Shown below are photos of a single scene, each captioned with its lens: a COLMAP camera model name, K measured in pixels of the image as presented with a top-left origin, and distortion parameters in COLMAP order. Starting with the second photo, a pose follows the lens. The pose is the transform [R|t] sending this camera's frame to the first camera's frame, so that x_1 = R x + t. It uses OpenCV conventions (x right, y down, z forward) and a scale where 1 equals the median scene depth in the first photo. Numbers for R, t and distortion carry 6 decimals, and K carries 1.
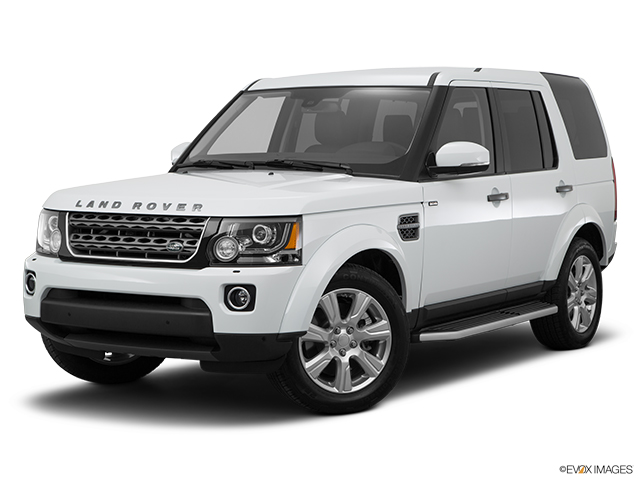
lens RADIAL K [[1286.7, 0, 320.0], [0, 1286.7, 240.0], [0, 0, 1]] dist [0.256267, -0.150094]
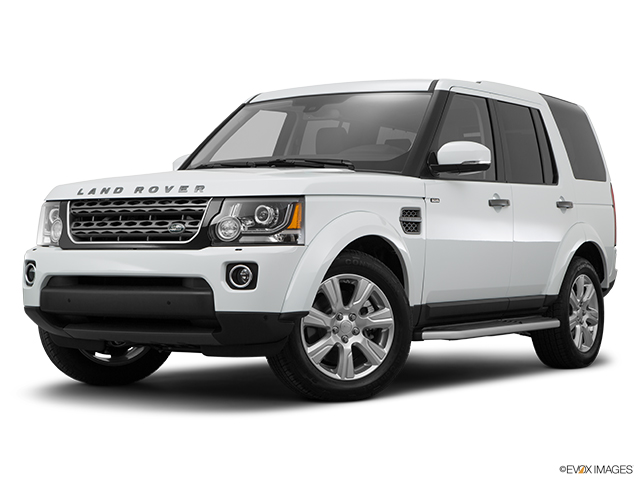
lens RADIAL K [[1286.7, 0, 320.0], [0, 1286.7, 240.0], [0, 0, 1]] dist [0.256267, -0.150094]
pose [[0.999991, 0.001984, 0.003723, -0.005377], [-0.001687, 0.996934, -0.078230, 0.088600], [-0.003867, 0.078223, 0.996928, 0.007627]]
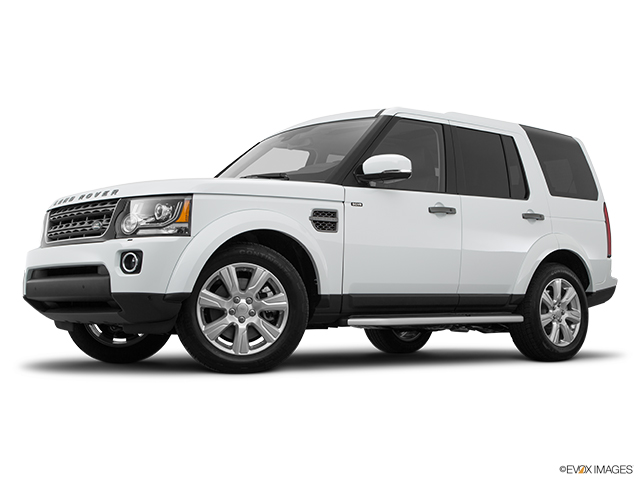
lens RADIAL K [[892.9, 0, 320.0], [0, 892.9, 240.0], [0, 0, 1]] dist [0.105614, 0.002577]
pose [[0.959987, -0.022762, -0.279119, 0.305774], [-0.016020, 0.990596, -0.135880, 0.123593], [0.279587, 0.134914, 0.950594, 0.257897]]
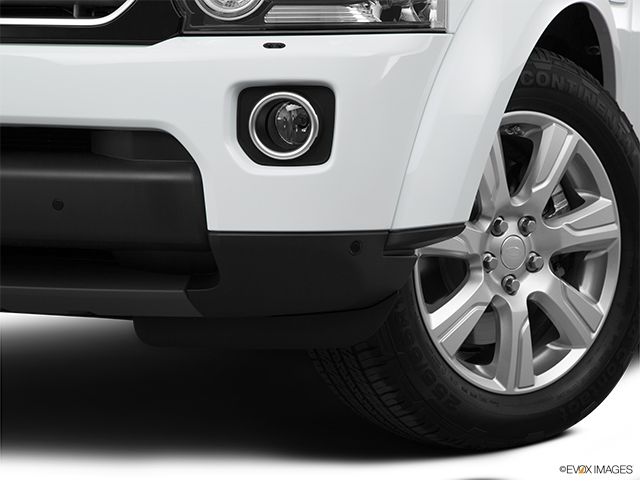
lens RADIAL K [[1629.9, 0, 320.0], [0, 1629.9, 240.0], [0, 0, 1]] dist [-0.050630, 9.396452]
pose [[0.982768, -0.021674, 0.183569, -0.122778], [0.013232, 0.998803, 0.047093, 0.051261], [-0.184370, -0.043853, 0.981878, 0.545908]]
